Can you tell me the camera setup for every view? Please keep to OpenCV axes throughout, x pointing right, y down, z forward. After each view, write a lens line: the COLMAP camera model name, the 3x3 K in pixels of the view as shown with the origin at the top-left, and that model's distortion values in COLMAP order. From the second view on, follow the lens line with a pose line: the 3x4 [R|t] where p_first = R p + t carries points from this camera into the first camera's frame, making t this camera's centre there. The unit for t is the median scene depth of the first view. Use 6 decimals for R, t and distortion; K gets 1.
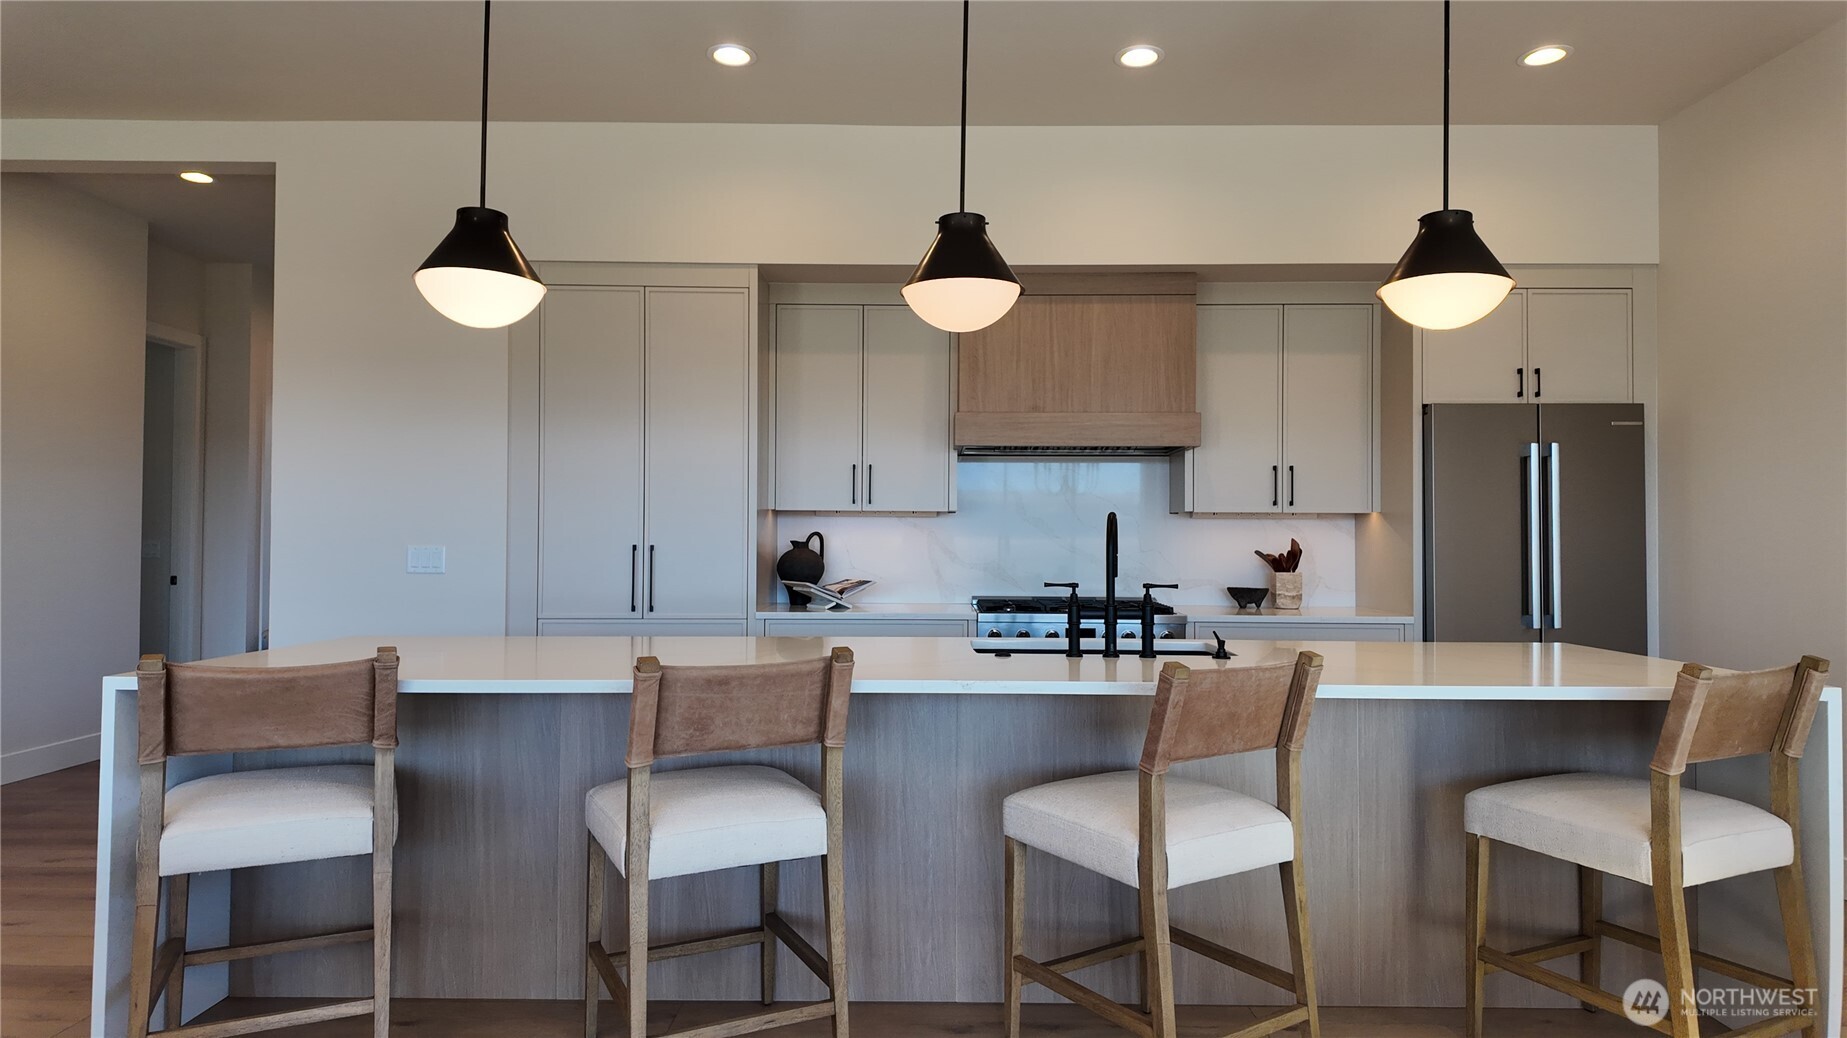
lens RADIAL K [[1062.2, 0, 920.4], [0, 1062.2, 560.6], [0, 0, 1]] dist [0.013182, -0.000004]
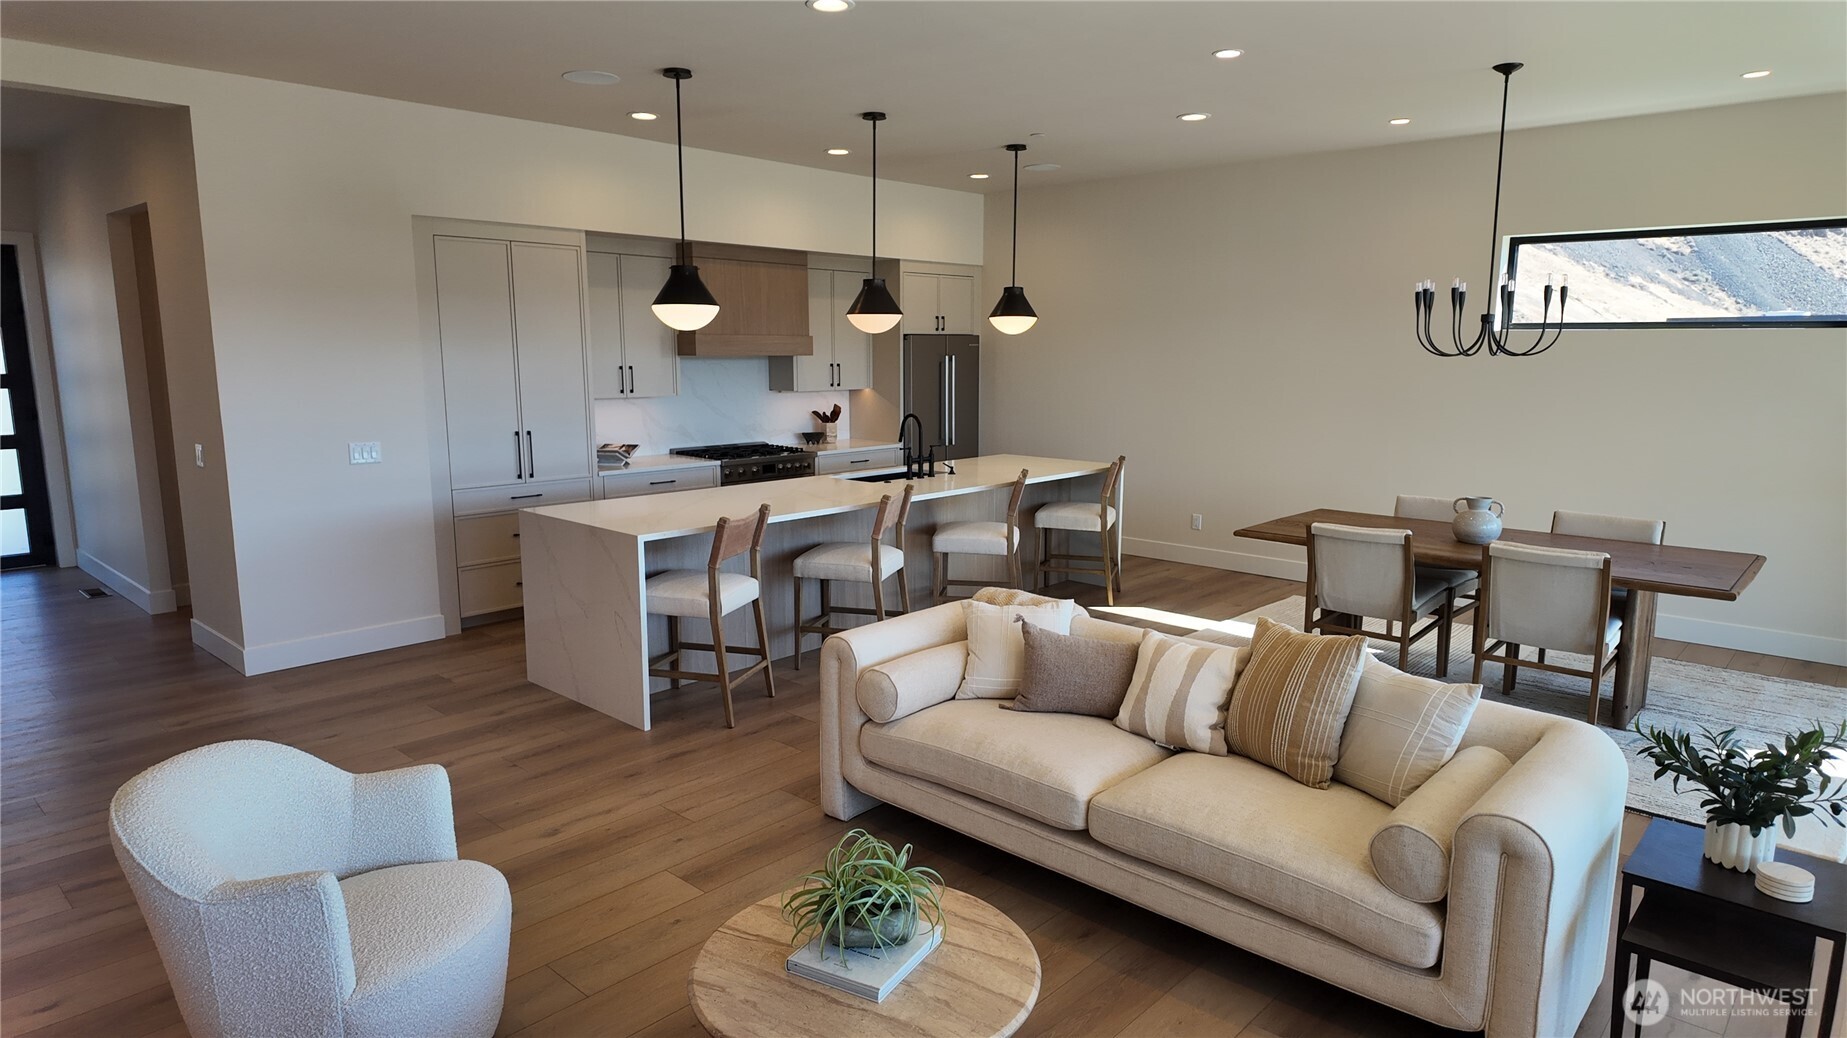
lens RADIAL K [[1062.2, 0, 920.4], [0, 1062.2, 560.6], [0, 0, 1]] dist [0.013182, -0.000004]
pose [[0.666297, -0.149653, 0.730515, -0.965339], [0.013045, 0.981844, 0.189241, -0.105954], [-0.745572, -0.116561, 0.656152, -0.332182]]
